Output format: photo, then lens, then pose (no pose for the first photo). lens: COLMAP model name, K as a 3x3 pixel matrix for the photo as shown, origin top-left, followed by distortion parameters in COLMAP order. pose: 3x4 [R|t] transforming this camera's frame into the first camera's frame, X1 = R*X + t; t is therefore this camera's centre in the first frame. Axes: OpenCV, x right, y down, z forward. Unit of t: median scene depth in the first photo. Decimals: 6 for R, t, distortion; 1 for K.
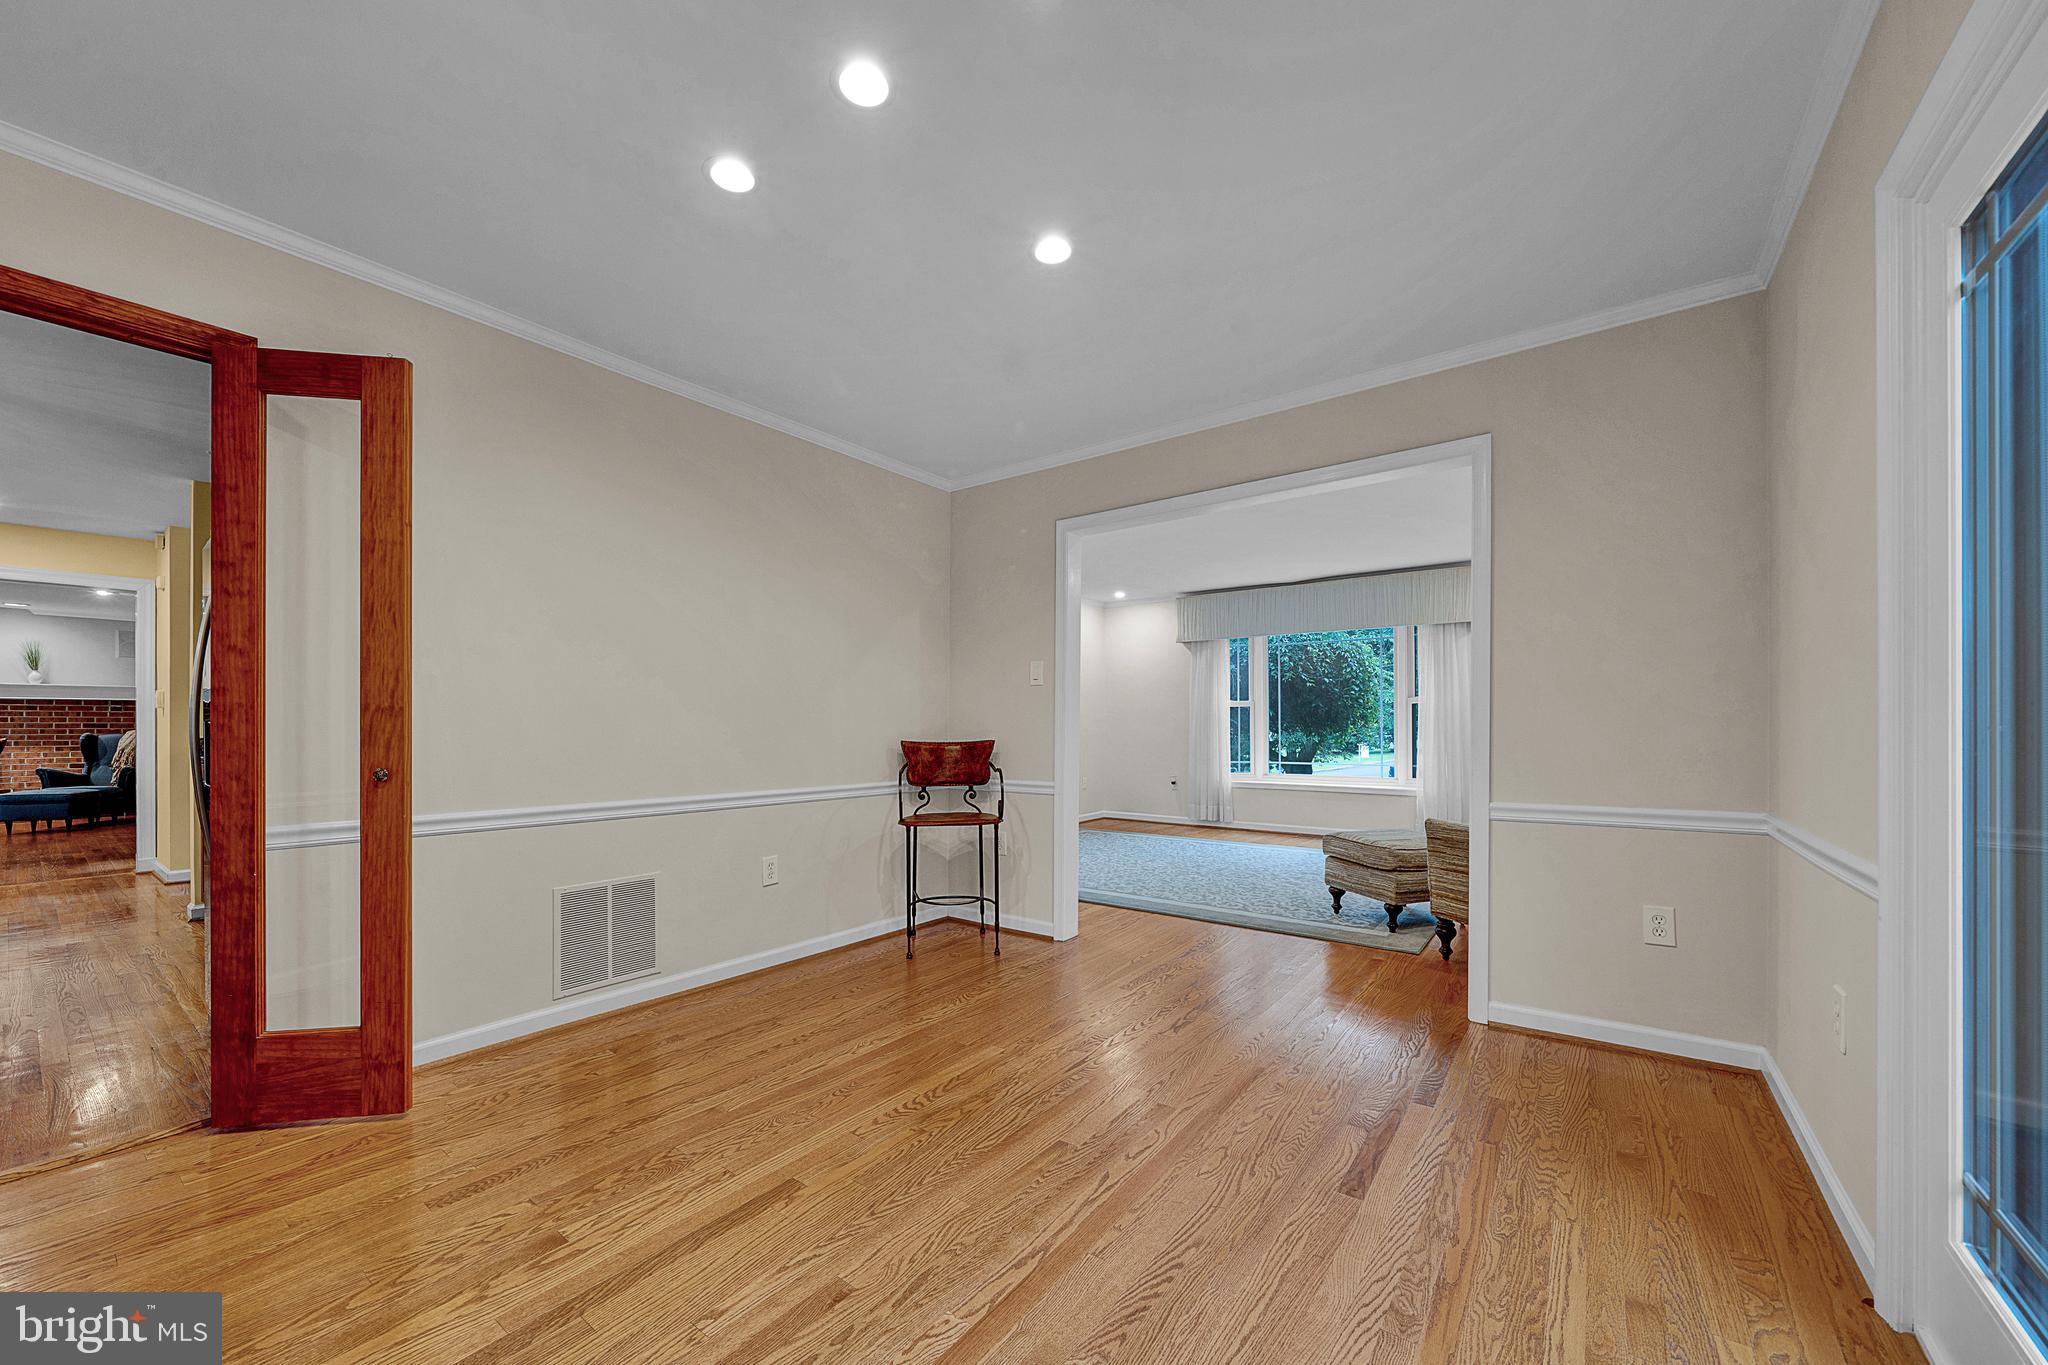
lens RADIAL K [[764.9, 0, 1022.5], [0, 764.9, 725.5], [0, 0, 1]] dist [-0.012083, -0.000141]
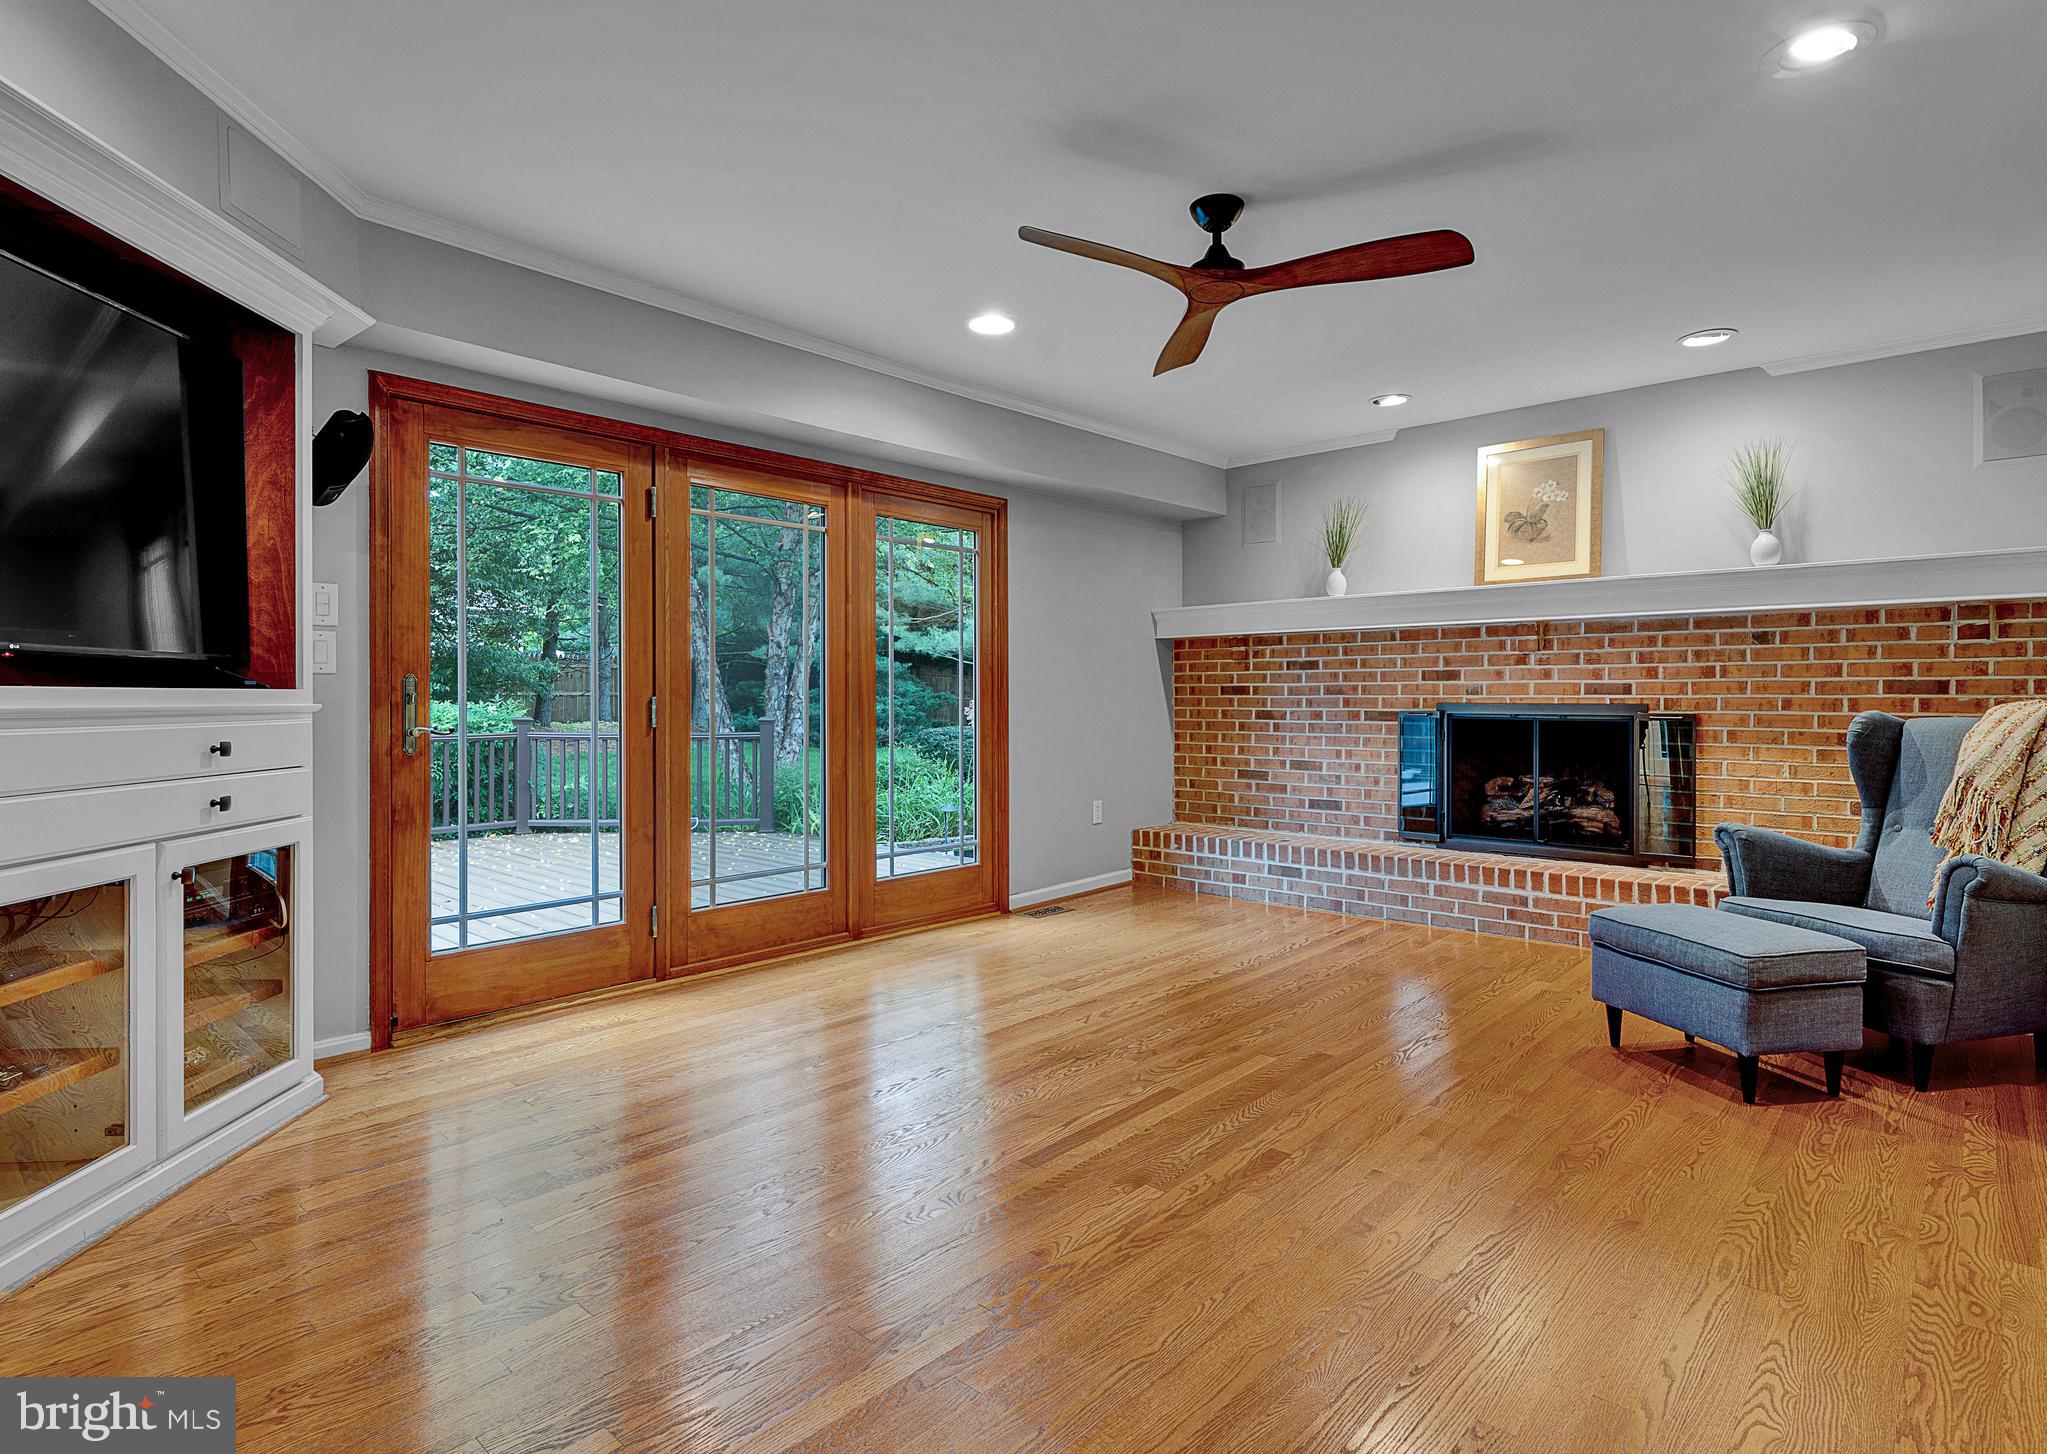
lens RADIAL K [[1055.9, 0, 1046.6], [0, 1055.9, 698.7], [0, 0, 1]] dist [-0.002852, -0.000170]
pose [[-0.090563, 0.002750, -0.995887, -0.802890], [0.000914, 0.999996, 0.002679, 0.003926], [0.995890, -0.000668, -0.090565, 0.713392]]
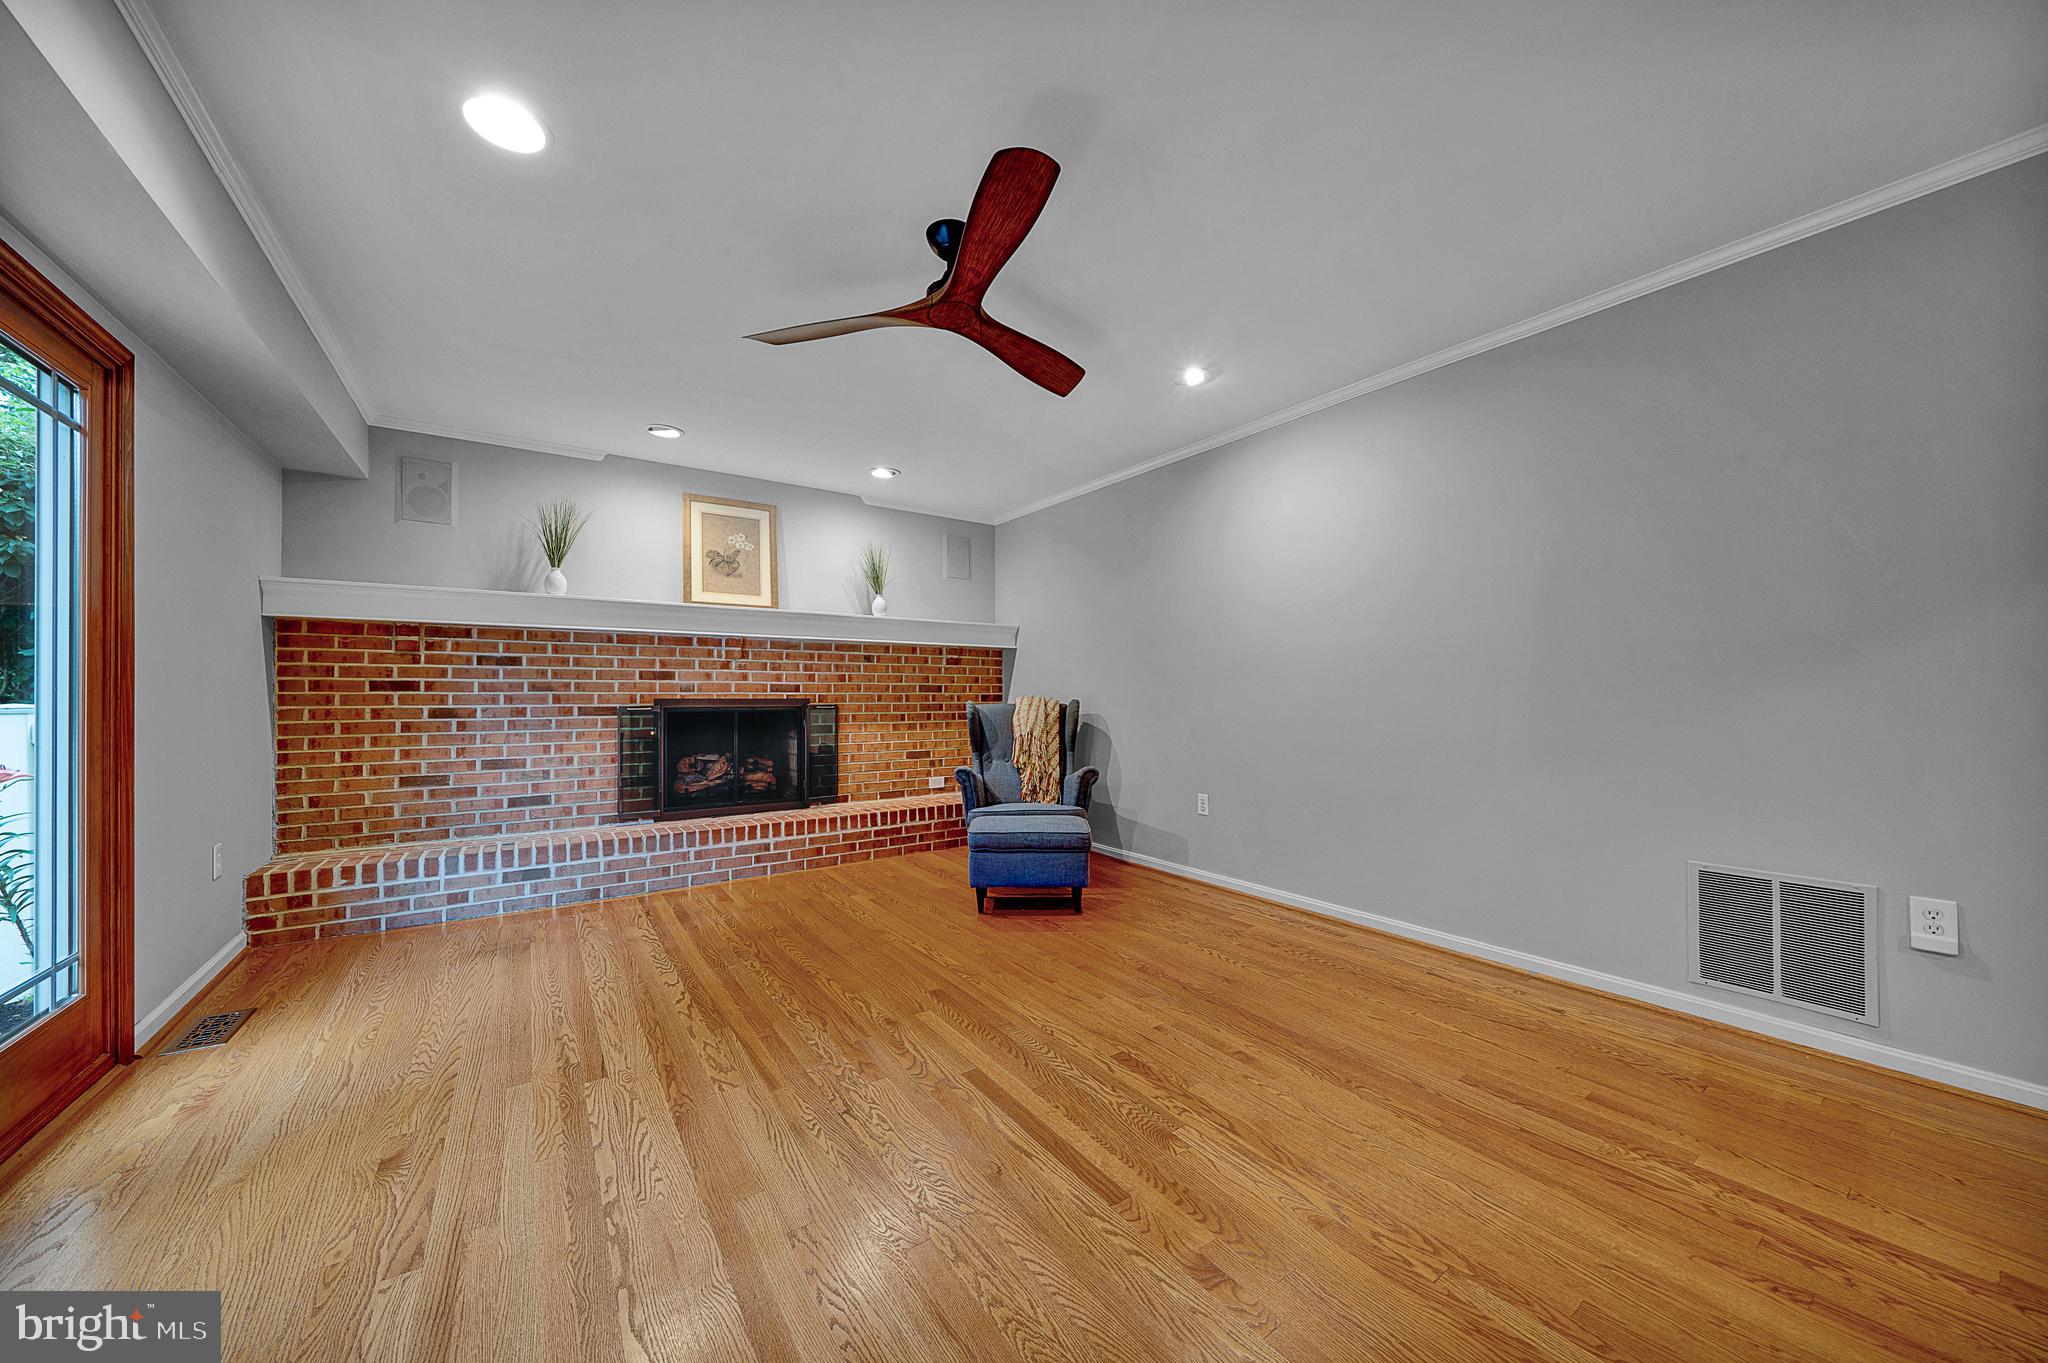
lens RADIAL K [[700.7, 0, 994.5], [0, 700.7, 692.5], [0, 0, 1]] dist [-0.002506, -0.000429]
pose [[0.942062, -0.002222, -0.335432, -1.053224], [0.000754, 0.999990, -0.004505, 0.006281], [0.335438, 0.003991, 0.942054, 0.512684]]
